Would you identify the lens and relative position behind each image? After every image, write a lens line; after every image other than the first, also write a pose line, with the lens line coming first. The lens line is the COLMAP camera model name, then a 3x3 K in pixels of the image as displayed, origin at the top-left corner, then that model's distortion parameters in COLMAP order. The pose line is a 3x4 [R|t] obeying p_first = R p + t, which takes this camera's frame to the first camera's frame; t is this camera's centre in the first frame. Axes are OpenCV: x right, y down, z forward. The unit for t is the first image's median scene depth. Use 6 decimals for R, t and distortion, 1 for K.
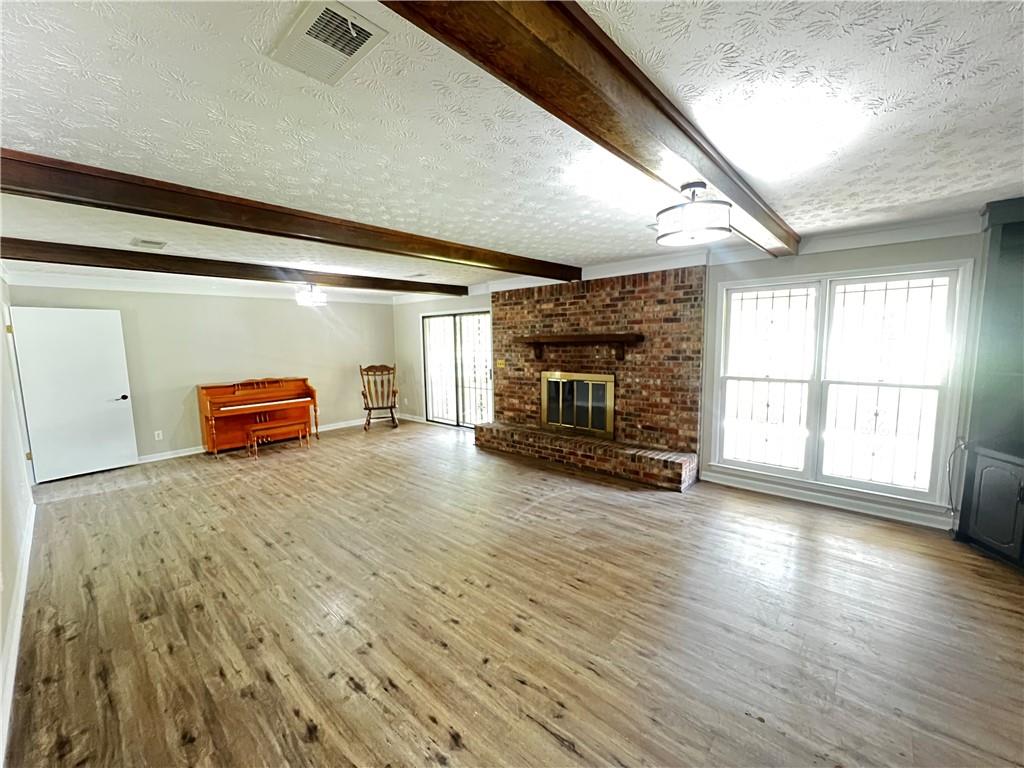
lens RADIAL K [[412.1, 0, 512.6], [0, 412.1, 385.1], [0, 0, 1]] dist [-0.001741, 0.000186]
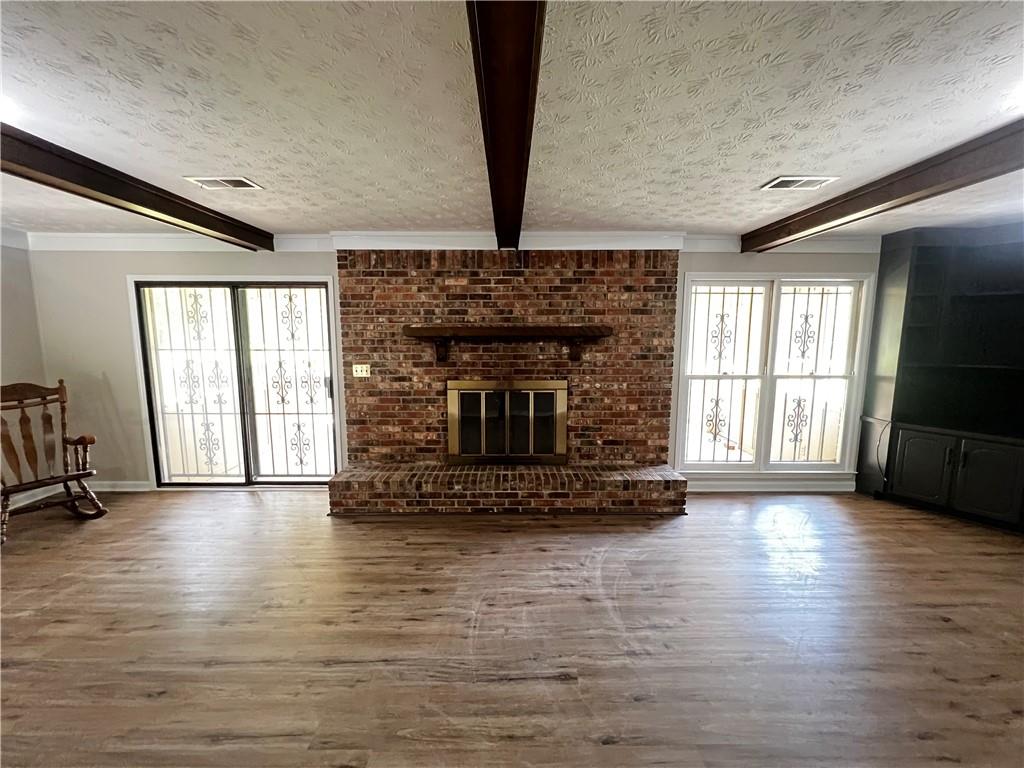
lens RADIAL K [[411.1, 0, 510.7], [0, 411.1, 384.0], [0, 0, 1]] dist [-0.000892, 0.000106]
pose [[0.741686, -0.065976, 0.667495, -0.331425], [0.060573, 0.997673, 0.031305, -0.046464], [-0.668007, 0.017214, 0.743956, 0.488485]]
